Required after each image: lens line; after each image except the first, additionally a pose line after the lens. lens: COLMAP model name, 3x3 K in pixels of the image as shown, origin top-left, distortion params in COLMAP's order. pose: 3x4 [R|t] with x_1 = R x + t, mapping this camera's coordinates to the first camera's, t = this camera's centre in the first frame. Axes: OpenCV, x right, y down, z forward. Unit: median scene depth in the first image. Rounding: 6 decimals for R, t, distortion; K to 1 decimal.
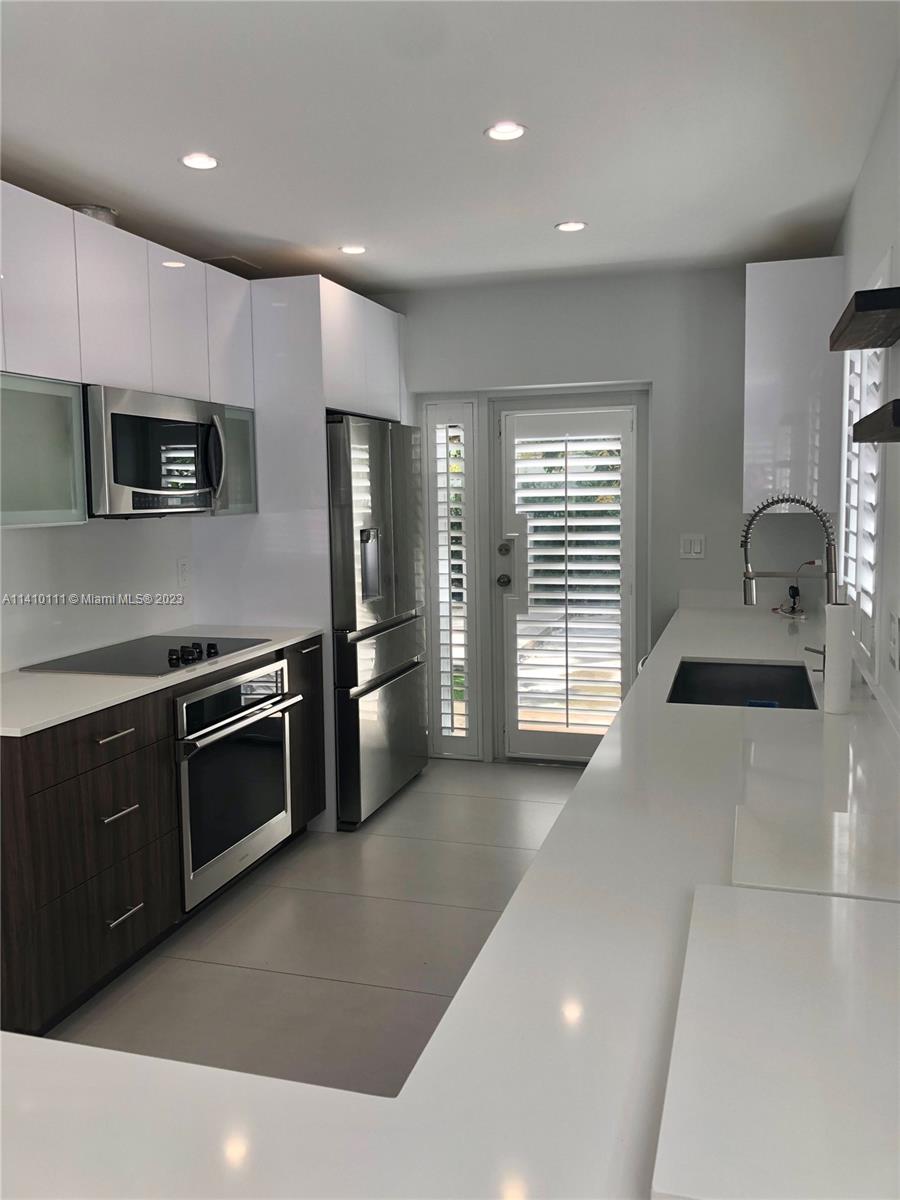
lens RADIAL K [[989.6, 0, 451.9], [0, 989.6, 590.5], [0, 0, 1]] dist [0.041169, -0.042491]
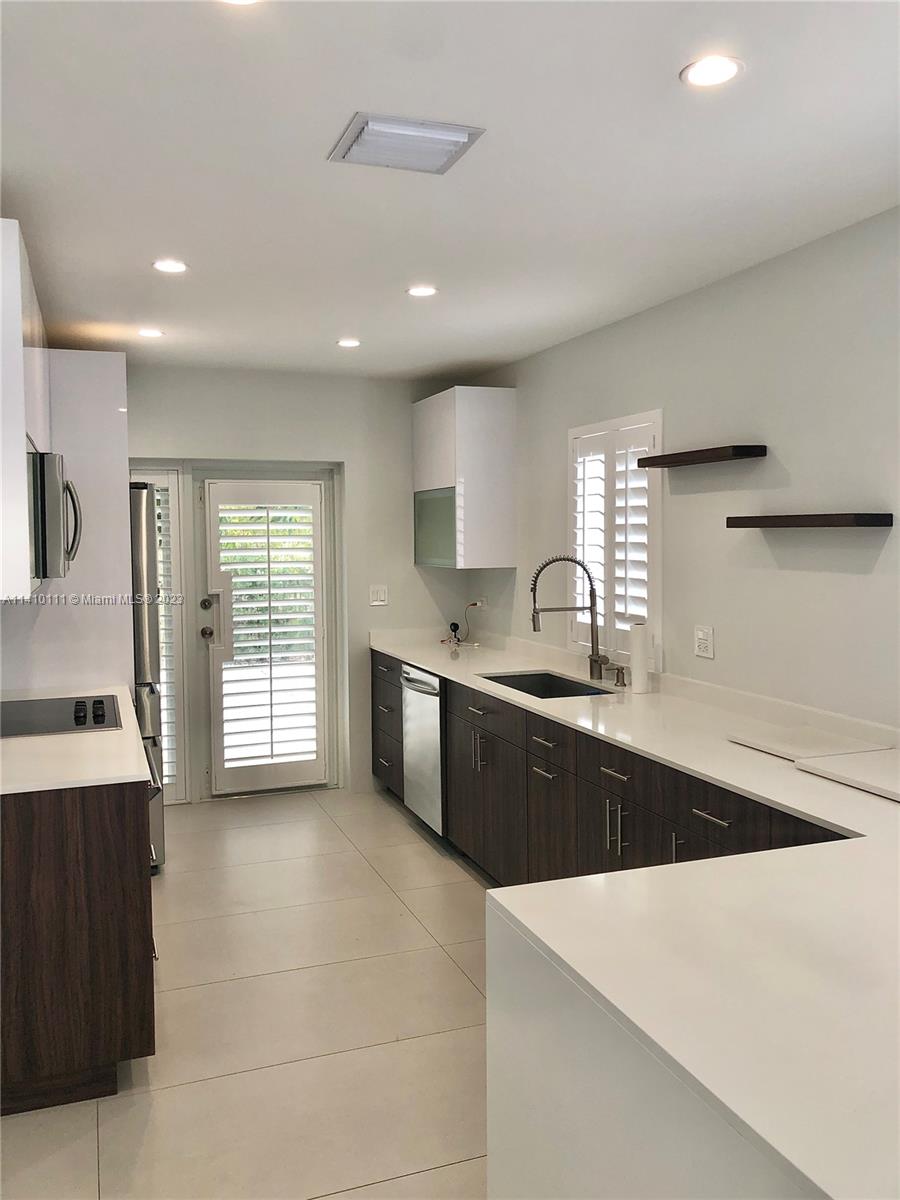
lens RADIAL K [[989.6, 0, 466.4], [0, 989.6, 583.2], [0, 0, 1]] dist [0.041169, -0.042491]
pose [[0.789214, -0.022124, 0.613720, -0.480979], [0.060660, 0.997272, -0.042056, -0.001214], [-0.611115, 0.070420, 0.788403, -0.051963]]
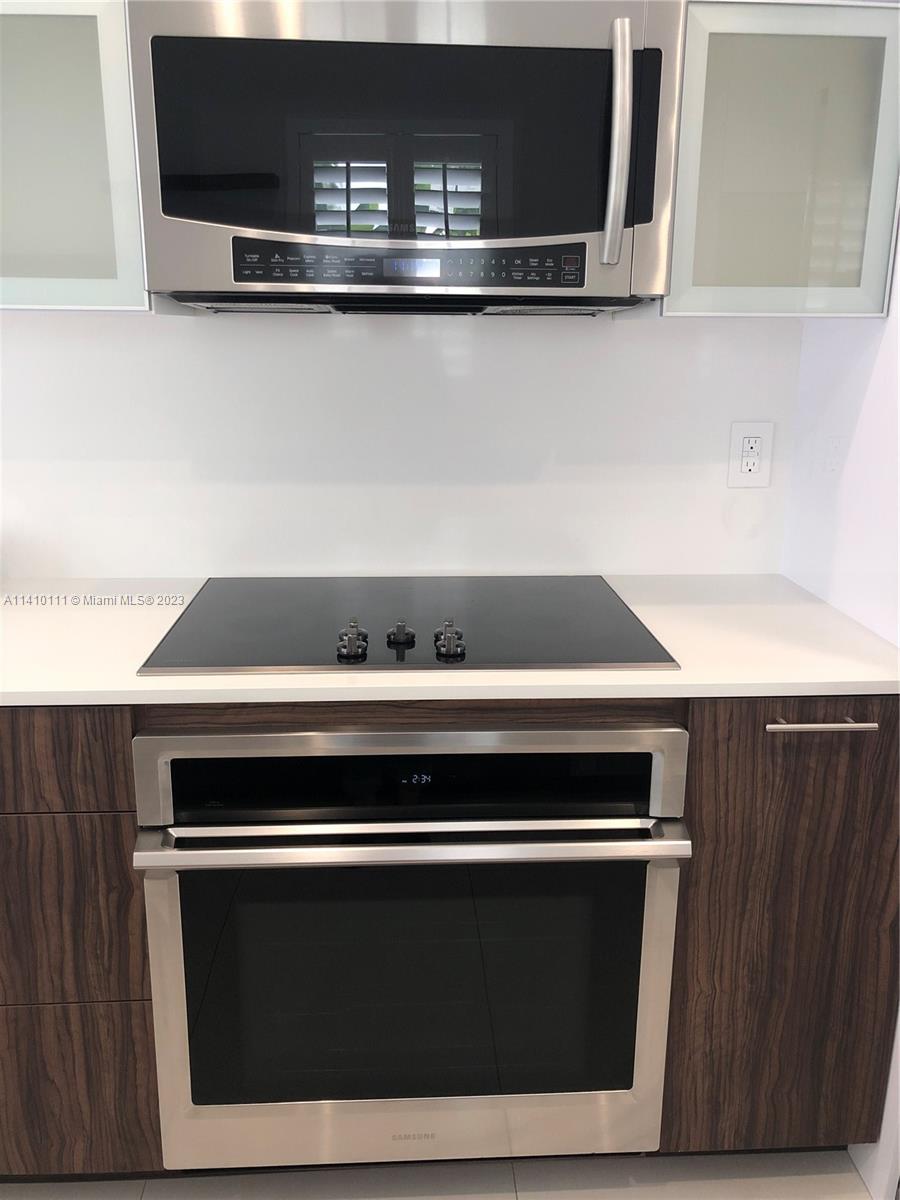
lens RADIAL K [[989.6, 0, 443.2], [0, 989.6, 586.7], [0, 0, 1]] dist [0.041169, -0.042491]
pose [[0.342993, 0.253342, -0.904530, 0.100481], [-0.108170, 0.967190, 0.229874, -0.048012], [0.933089, 0.018998, 0.359143, 0.714001]]
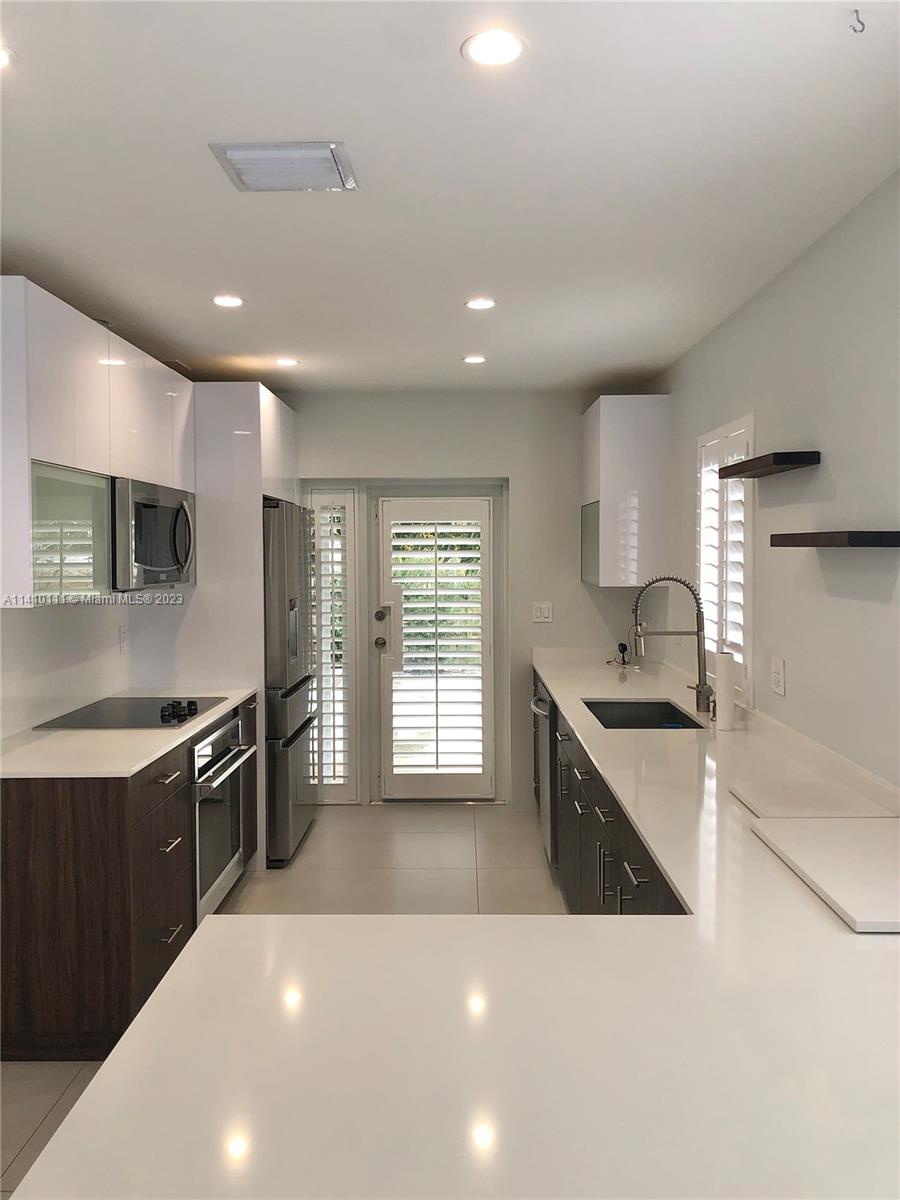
lens RADIAL K [[989.6, 0, 463.0], [0, 989.6, 588.0], [0, 0, 1]] dist [0.041169, -0.042491]
pose [[0.957000, -0.000016, 0.290087, -0.230502], [0.019778, 0.997677, -0.065191, 0.003651], [-0.289412, 0.068125, 0.954777, -0.156192]]
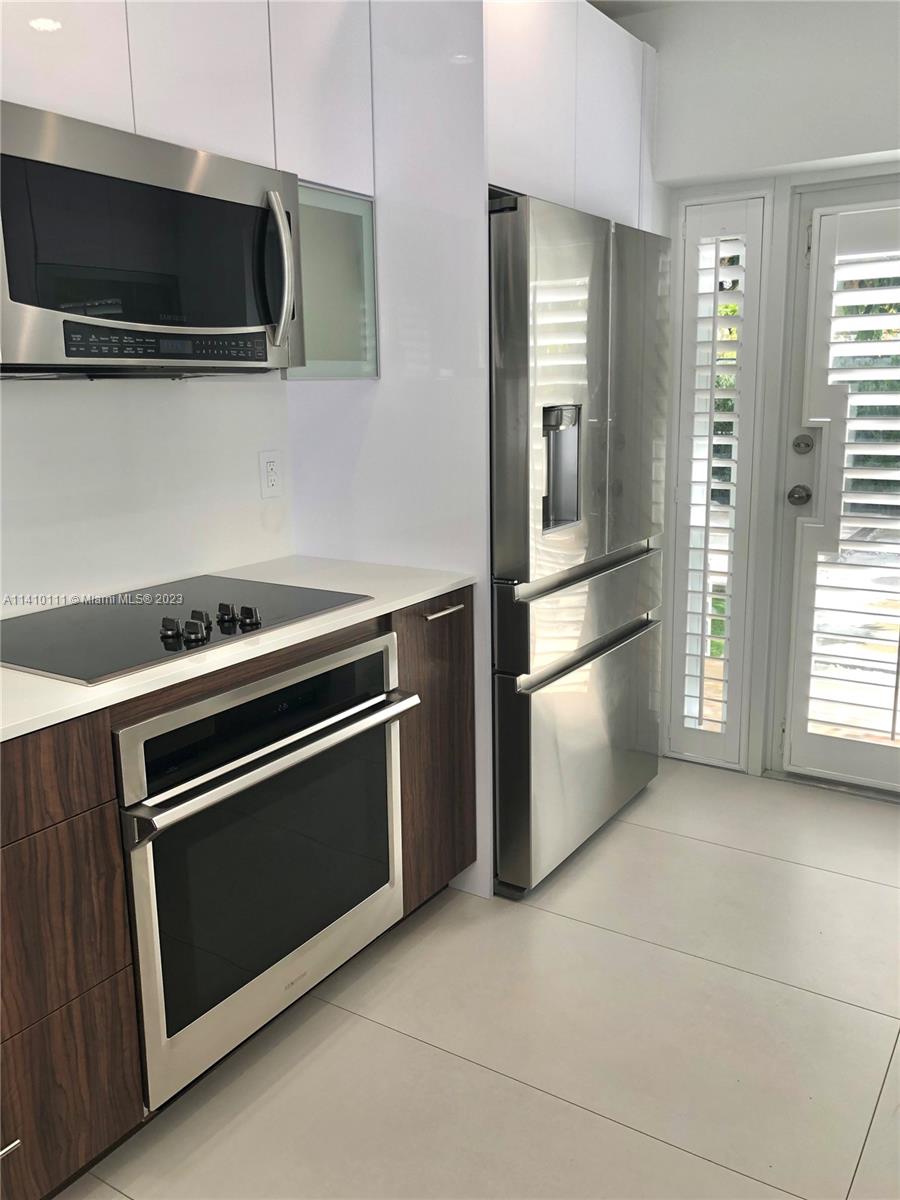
lens RADIAL K [[989.6, 0, 450.3], [0, 989.6, 591.5], [0, 0, 1]] dist [0.041169, -0.042491]
pose [[0.962392, 0.056088, -0.265813, 0.013944], [-0.026613, 0.993214, 0.113220, -0.018248], [0.270359, -0.101887, 0.957353, 0.415887]]
